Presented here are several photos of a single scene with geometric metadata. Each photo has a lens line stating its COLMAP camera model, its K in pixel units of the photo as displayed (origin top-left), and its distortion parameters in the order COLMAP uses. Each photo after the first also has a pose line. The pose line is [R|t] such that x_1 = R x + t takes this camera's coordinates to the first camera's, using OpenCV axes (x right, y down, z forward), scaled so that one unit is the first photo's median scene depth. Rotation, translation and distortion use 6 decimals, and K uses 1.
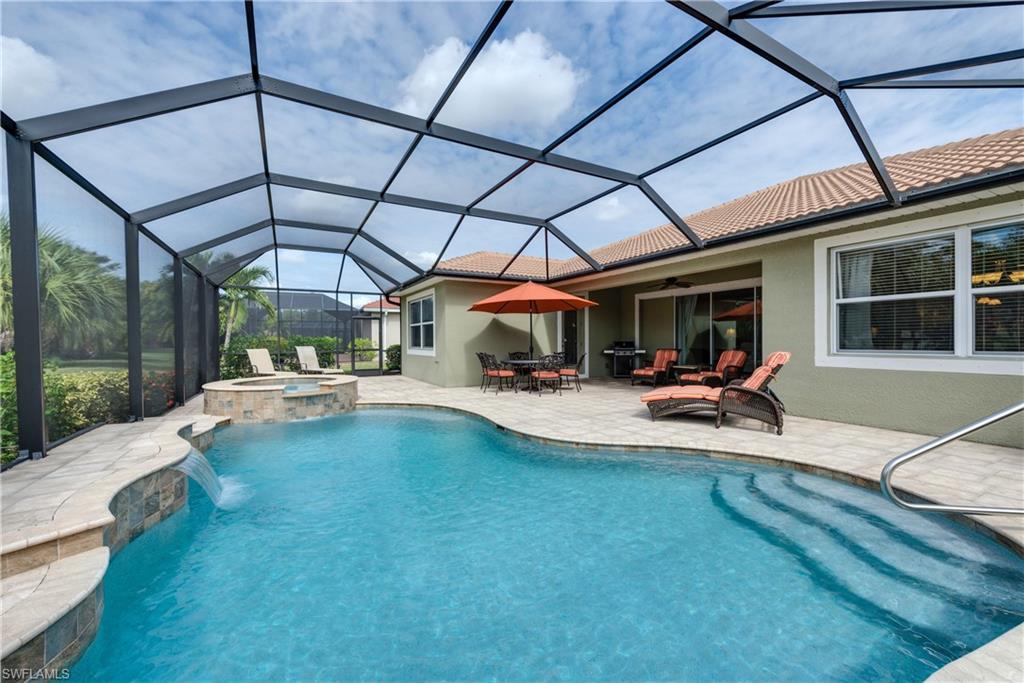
lens RADIAL K [[396.5, 0, 510.8], [0, 396.5, 343.7], [0, 0, 1]] dist [0.000614, 0.000005]
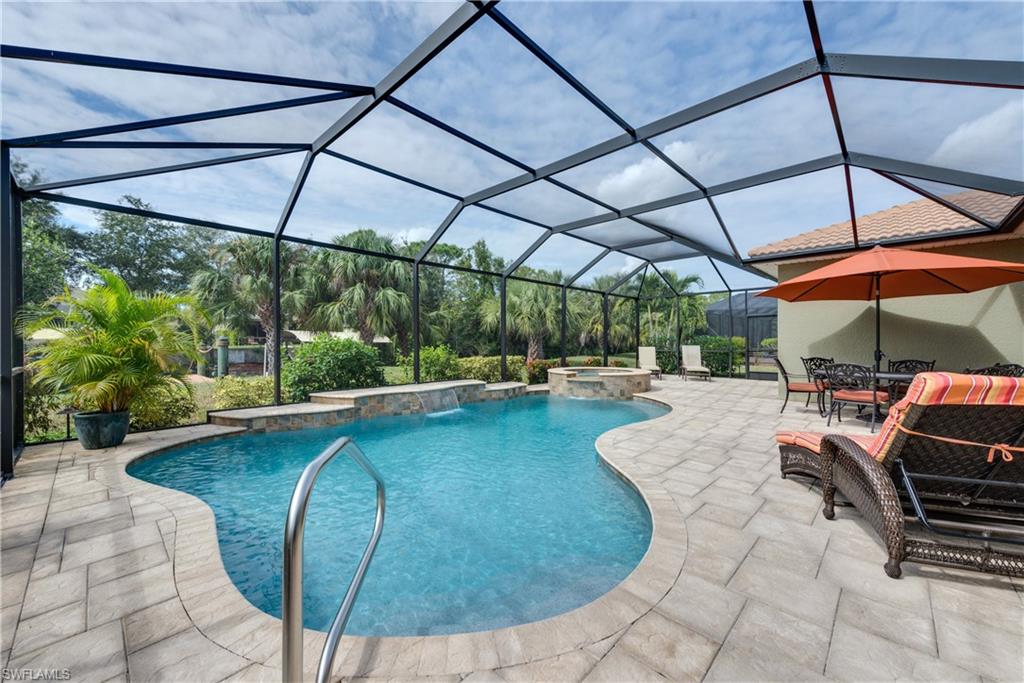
lens RADIAL K [[396.5, 0, 507.7], [0, 396.5, 346.4], [0, 0, 1]] dist [0.000614, 0.000005]
pose [[0.272658, 0.019333, -0.961917, 0.684147], [-0.011511, 0.999792, 0.016831, -0.005632], [0.962042, 0.006483, 0.272823, 0.376423]]
